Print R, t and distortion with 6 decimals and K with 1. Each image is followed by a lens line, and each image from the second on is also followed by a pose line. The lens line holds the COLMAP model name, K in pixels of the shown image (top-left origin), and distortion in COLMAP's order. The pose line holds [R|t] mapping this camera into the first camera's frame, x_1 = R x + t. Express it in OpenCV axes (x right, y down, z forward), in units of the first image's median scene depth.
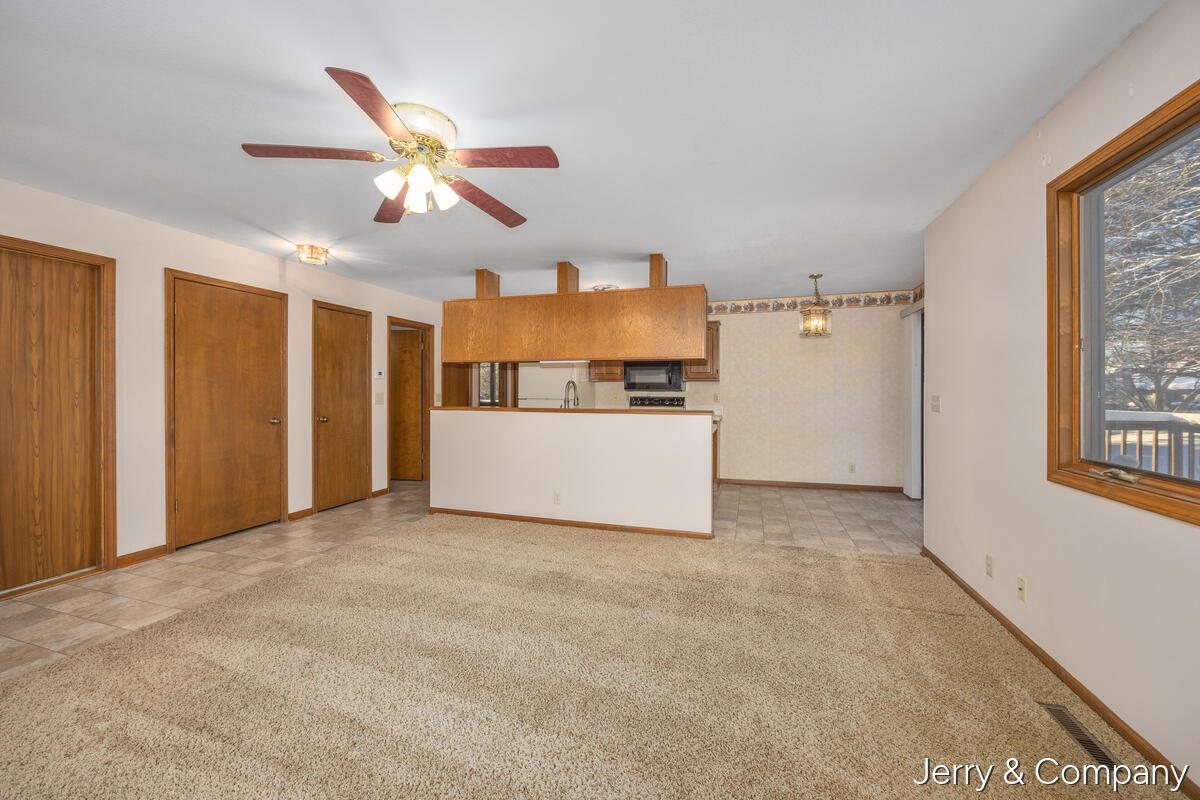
lens RADIAL K [[459.2, 0, 617.7], [0, 459.2, 389.8], [0, 0, 1]] dist [-0.002661, -0.000301]
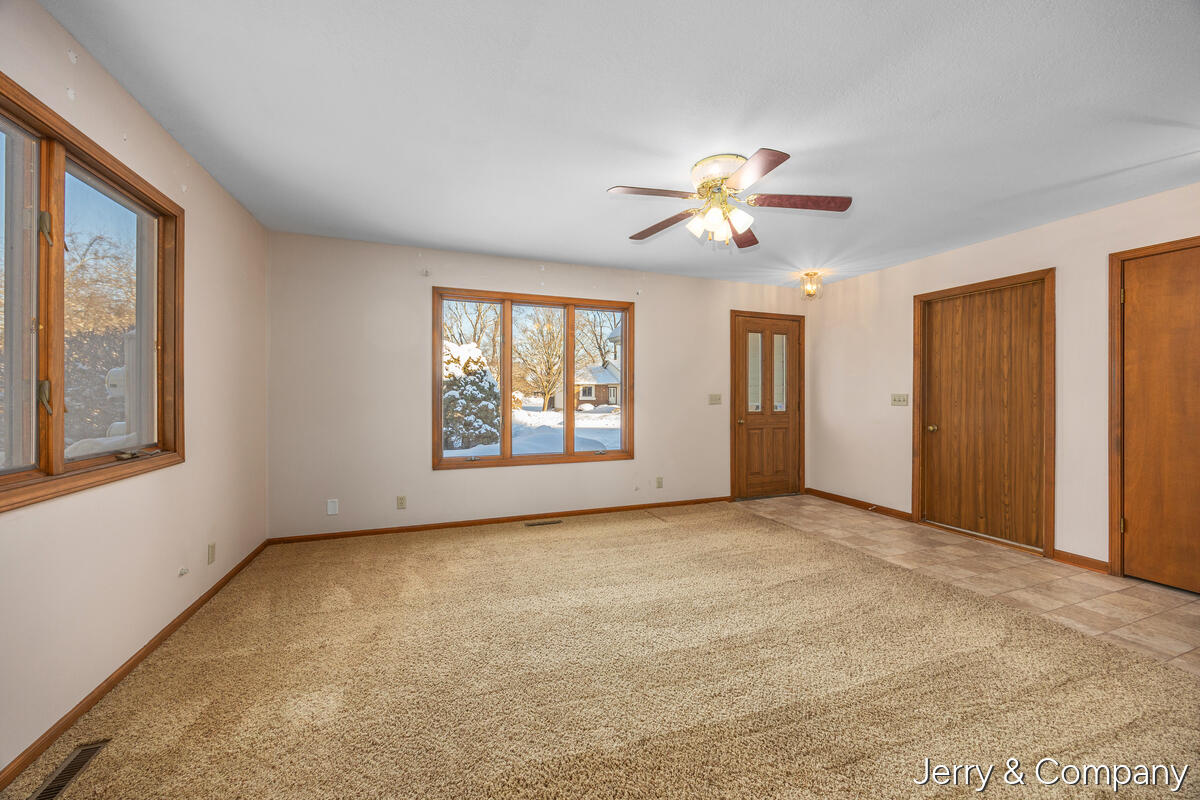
lens RADIAL K [[459.3, 0, 602.0], [0, 459.3, 393.4], [0, 0, 1]] dist [-0.002324, 0.000133]
pose [[-0.800740, -0.003789, -0.599000, 0.340707], [-0.001210, 0.999988, -0.004709, 0.011486], [0.599011, -0.003046, -0.800735, 1.107763]]
